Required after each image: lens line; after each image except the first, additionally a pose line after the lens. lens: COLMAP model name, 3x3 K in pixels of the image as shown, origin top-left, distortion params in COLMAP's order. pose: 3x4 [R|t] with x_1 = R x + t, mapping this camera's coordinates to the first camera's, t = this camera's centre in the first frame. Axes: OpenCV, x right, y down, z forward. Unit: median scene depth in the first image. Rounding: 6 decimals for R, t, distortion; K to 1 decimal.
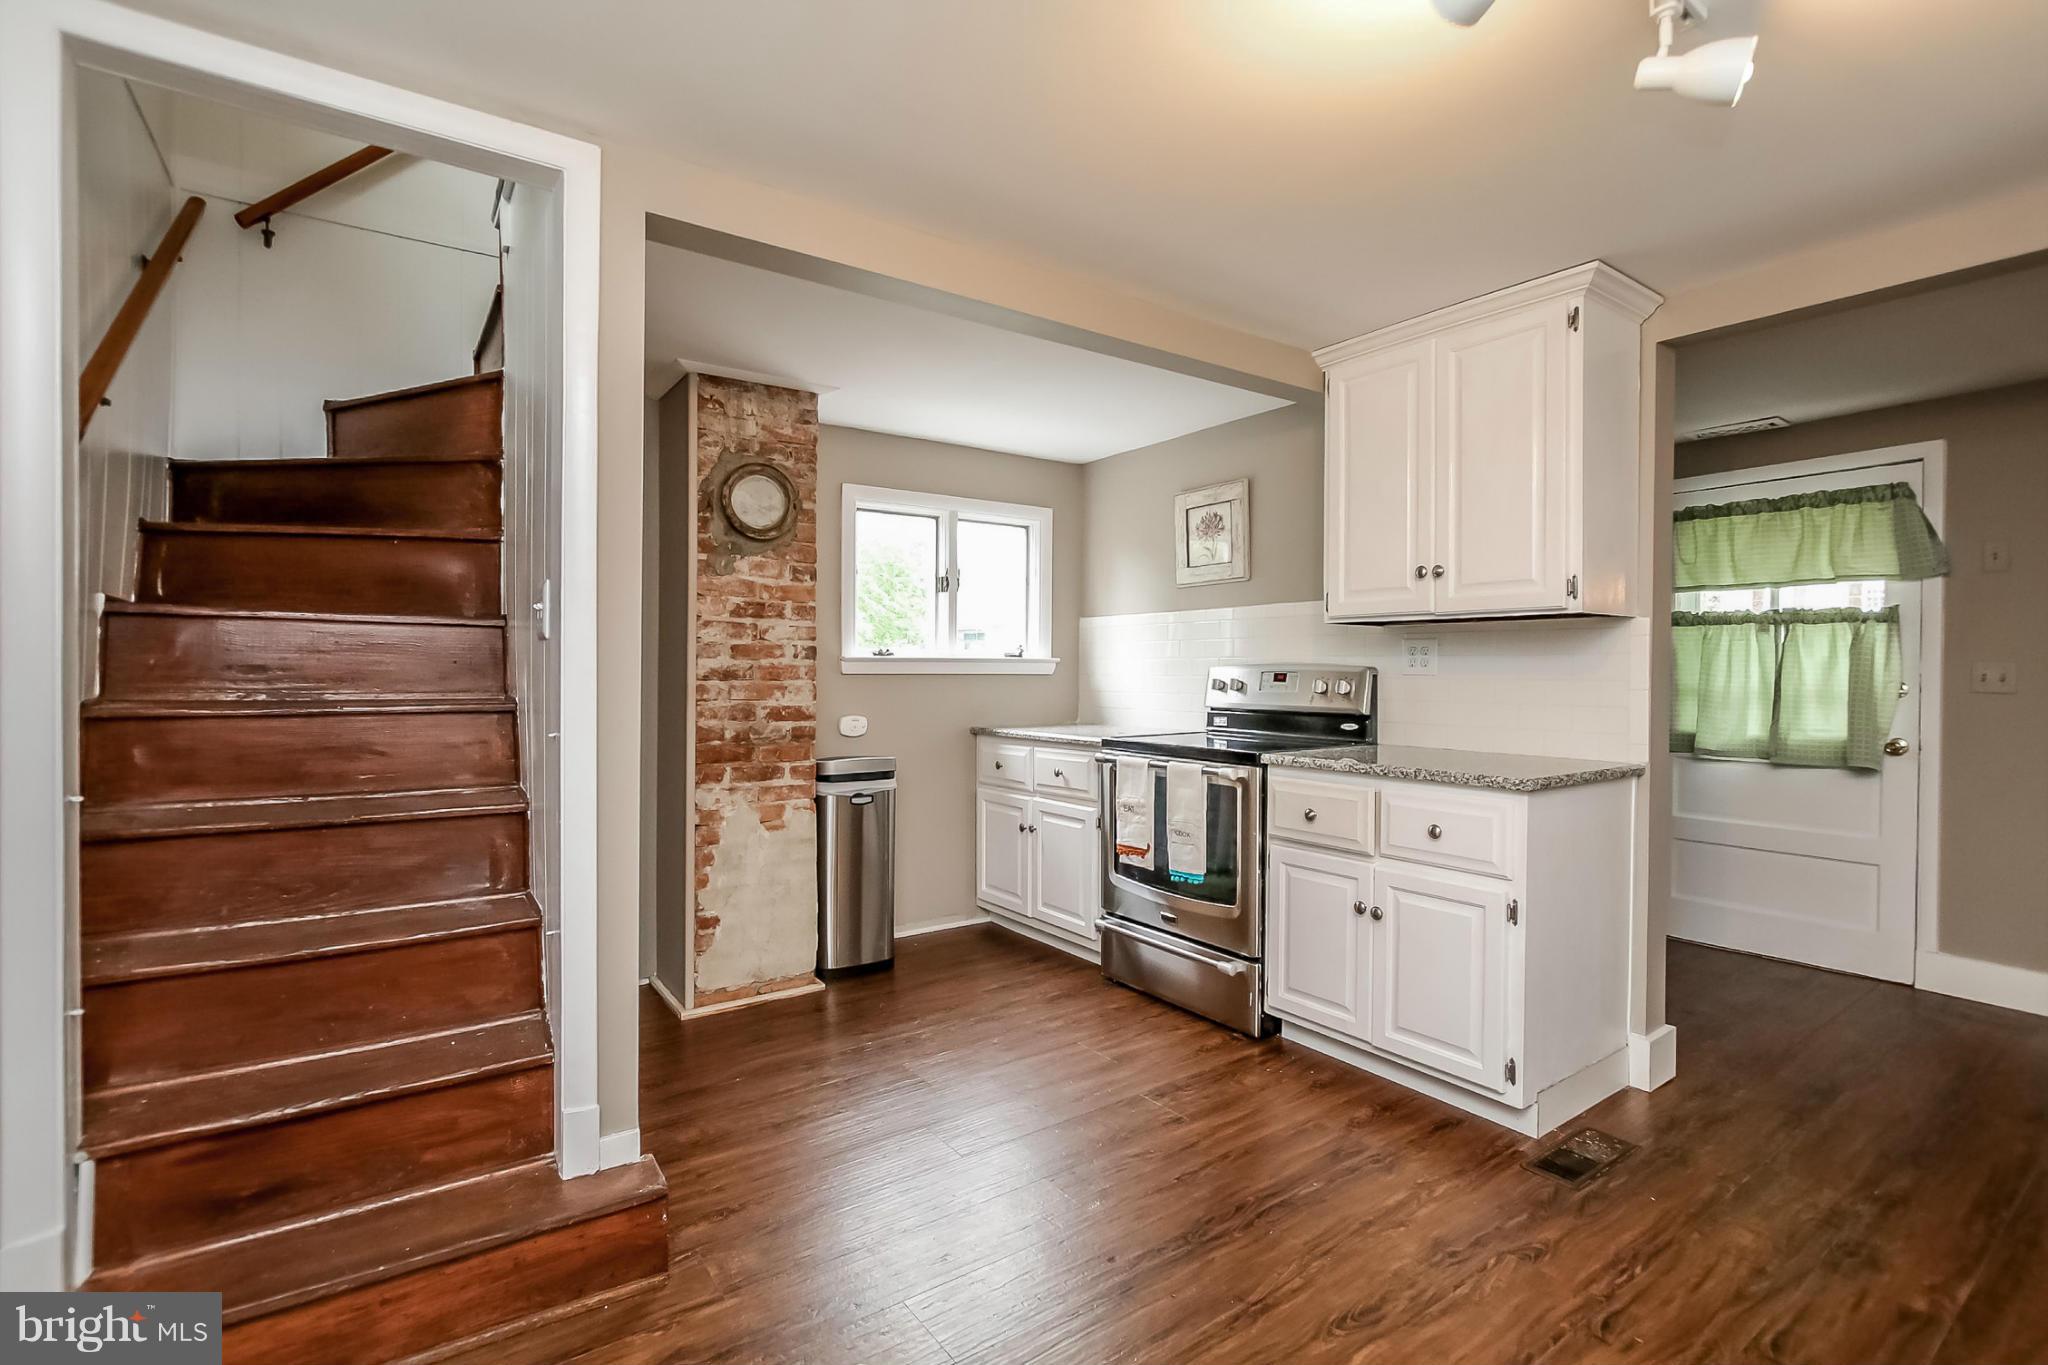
lens RADIAL K [[936.7, 0, 1016.8], [0, 936.7, 682.0], [0, 0, 1]] dist [-0.015246, 0.001806]
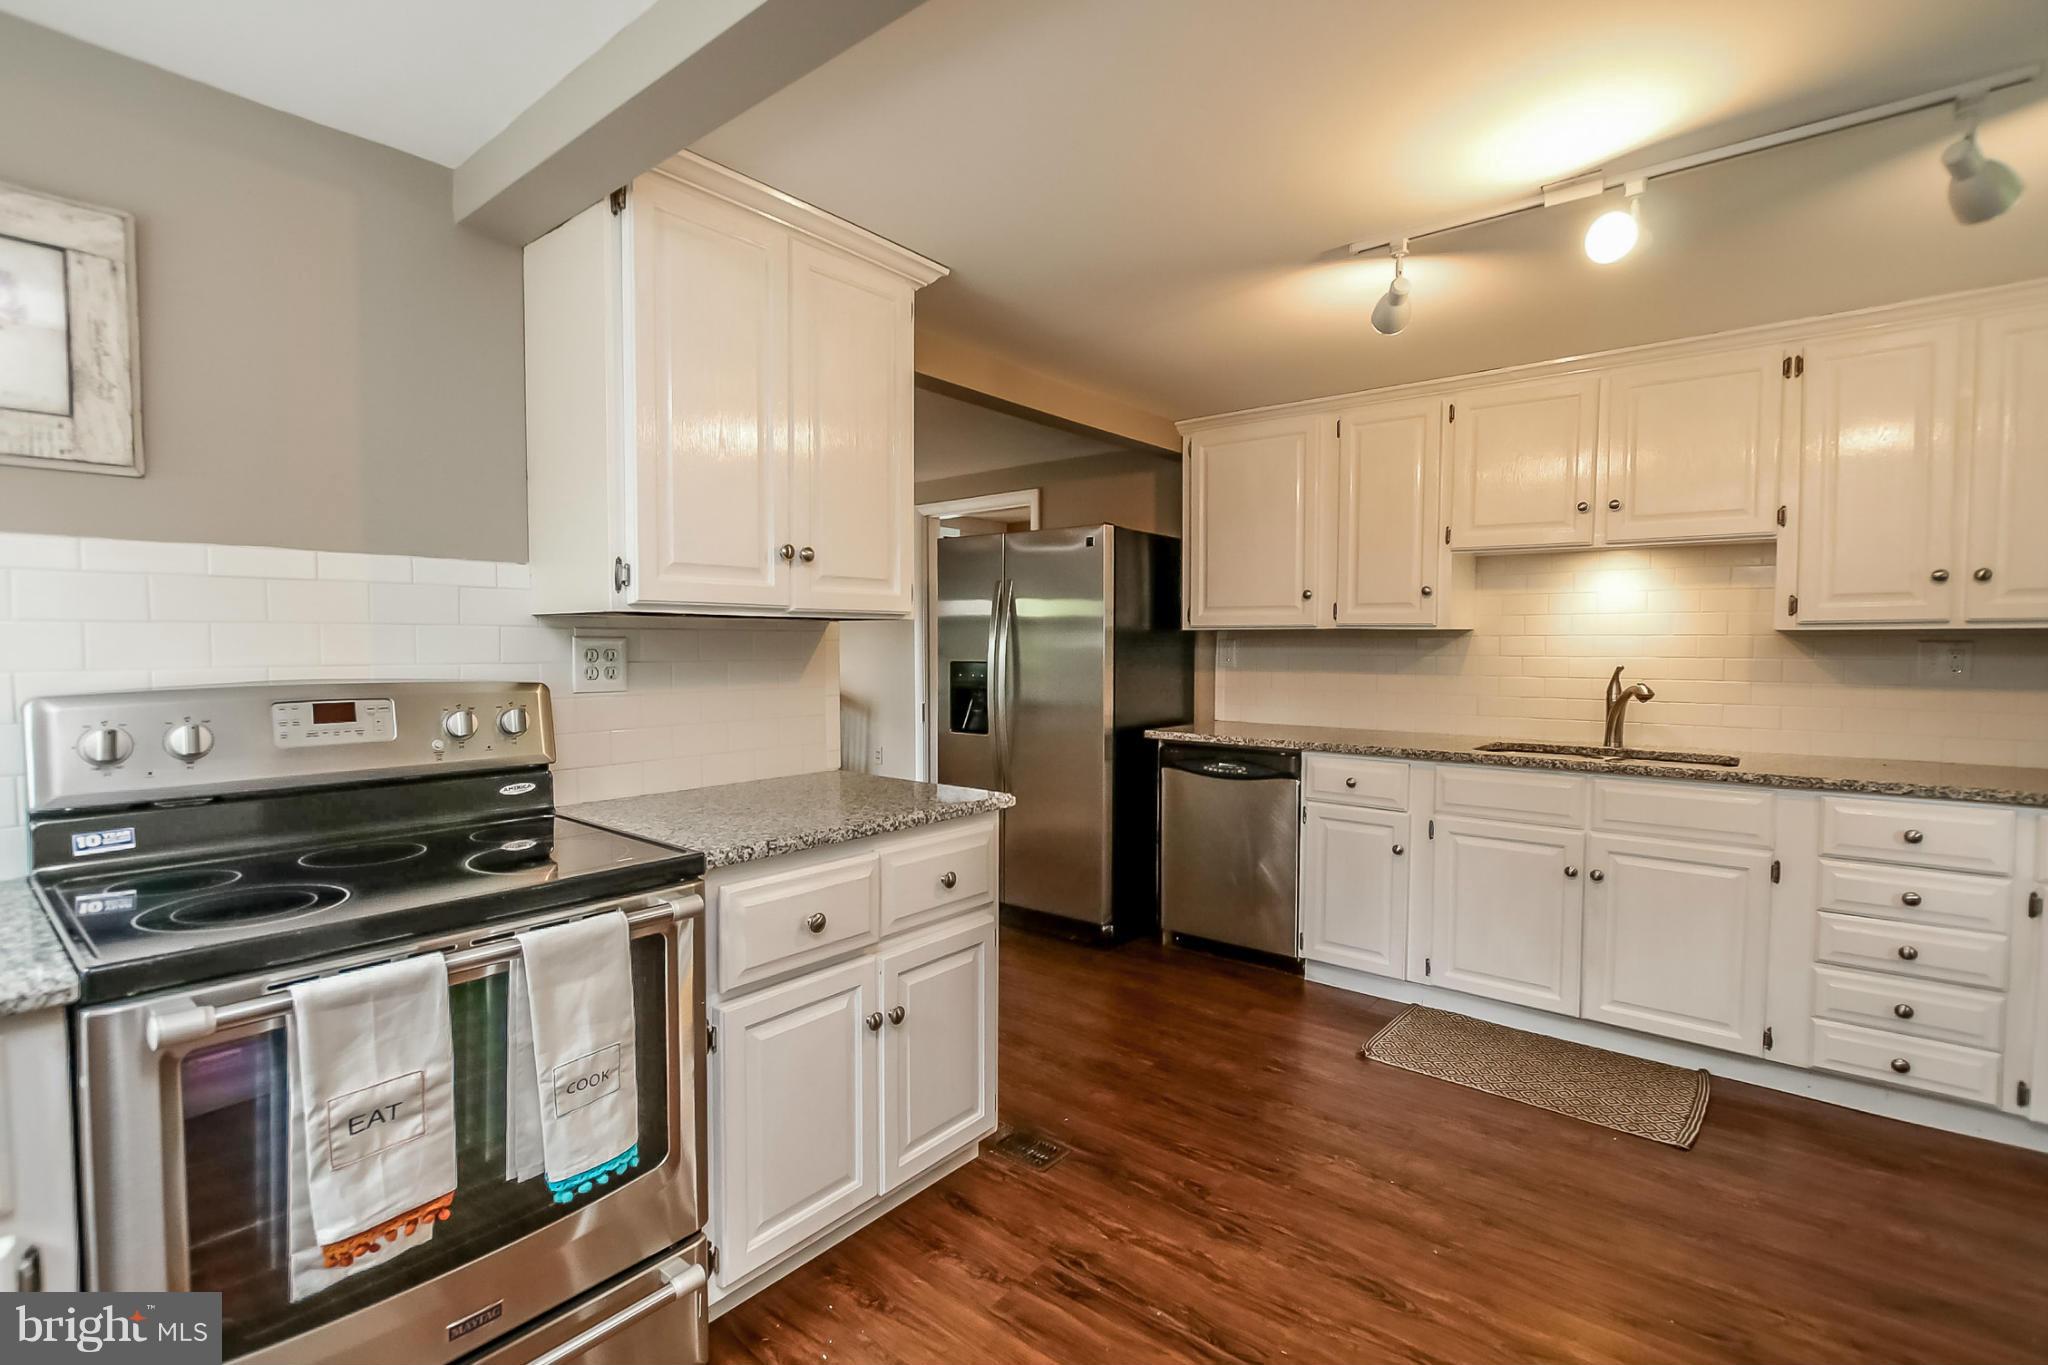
lens RADIAL K [[936.7, 0, 1016.8], [0, 936.7, 682.0], [0, 0, 1]] dist [-0.015246, 0.001806]
pose [[-0.268424, -0.045535, 0.962224, -0.328562], [0.008518, 0.998731, 0.049639, -0.051685], [-0.963263, 0.021521, -0.267695, 1.044018]]
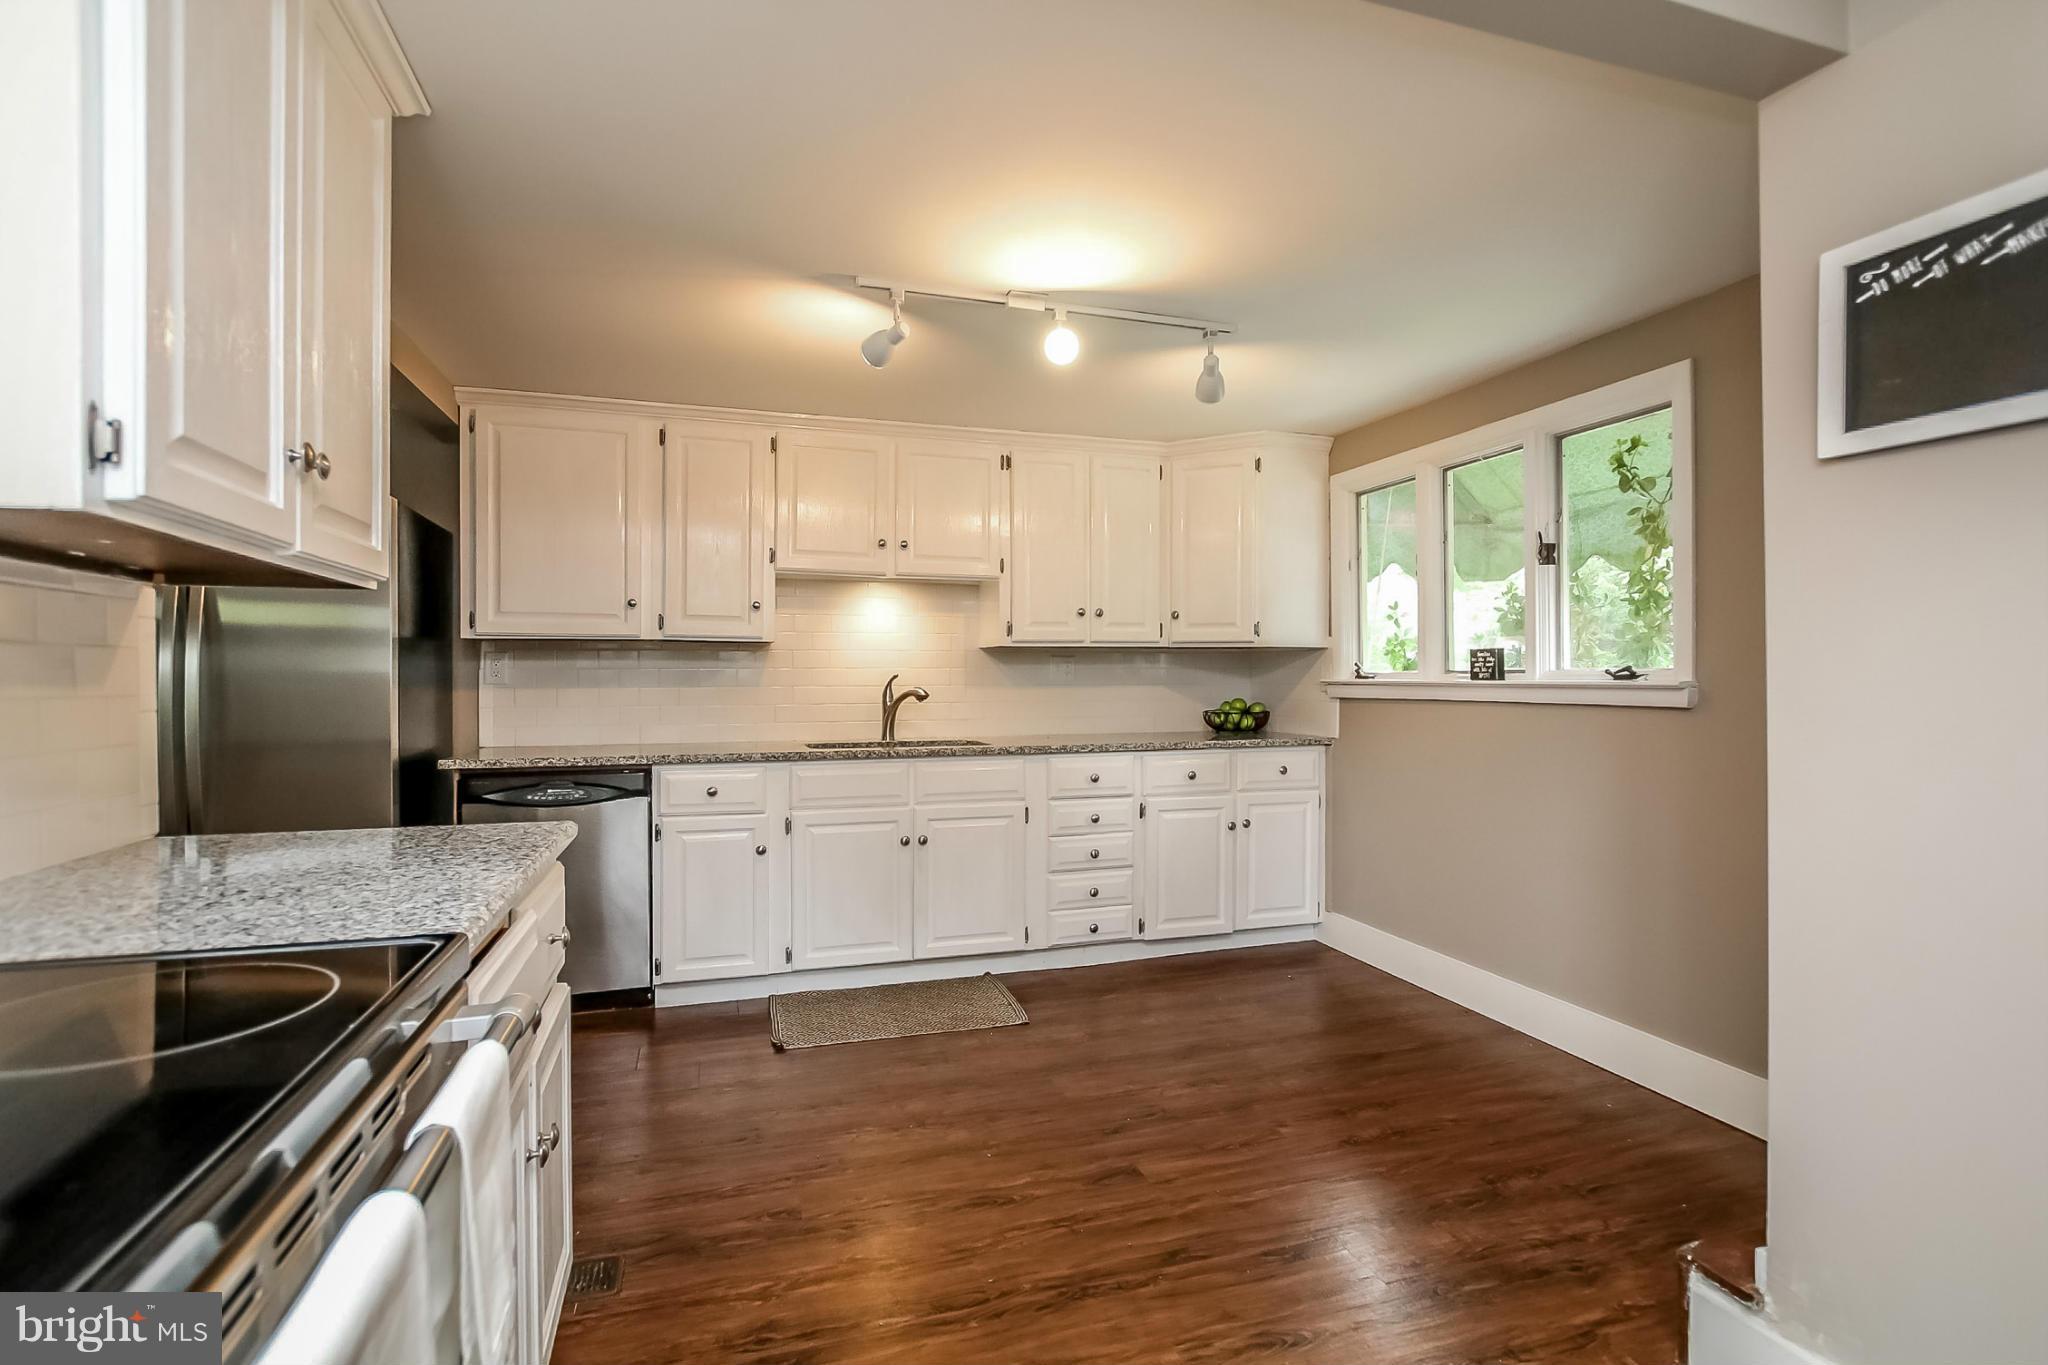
lens RADIAL K [[936.7, 0, 1016.8], [0, 936.7, 682.0], [0, 0, 1]] dist [-0.015246, 0.001806]
pose [[-0.955013, -0.002155, 0.296555, -0.019852], [0.002281, 0.999891, 0.014614, -0.016286], [-0.296554, 0.014633, -0.954904, 1.346441]]
